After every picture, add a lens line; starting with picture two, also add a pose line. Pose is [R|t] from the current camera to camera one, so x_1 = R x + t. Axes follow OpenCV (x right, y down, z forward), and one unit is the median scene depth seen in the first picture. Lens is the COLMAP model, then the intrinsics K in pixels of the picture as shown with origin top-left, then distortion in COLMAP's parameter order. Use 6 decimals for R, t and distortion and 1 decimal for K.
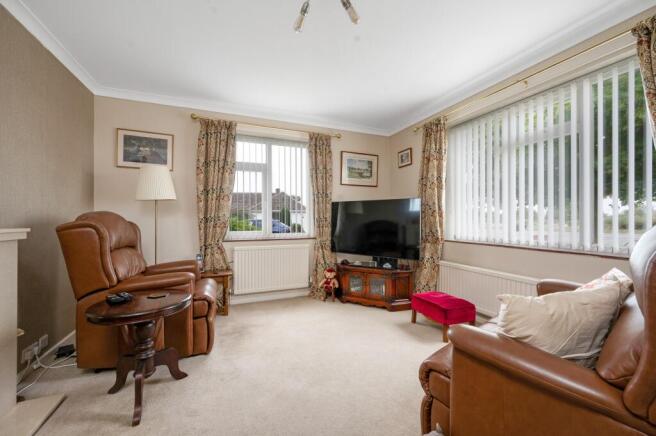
lens RADIAL K [[256.6, 0, 328.0], [0, 256.6, 218.0], [0, 0, 1]] dist [0.000107, 0.000126]
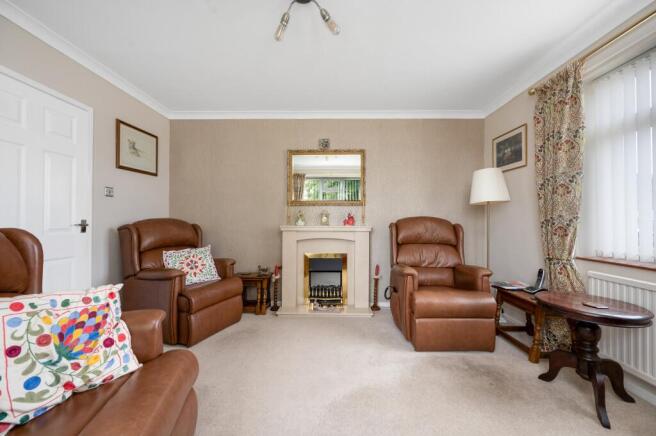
lens RADIAL K [[256.6, 0, 328.0], [0, 256.6, 218.0], [0, 0, 1]] dist [0.000107, 0.000126]
pose [[-0.380742, -0.002595, -0.924678, 0.451870], [0.012419, 0.999892, -0.007920, -0.012943], [0.924598, -0.014499, -0.380668, 0.742773]]
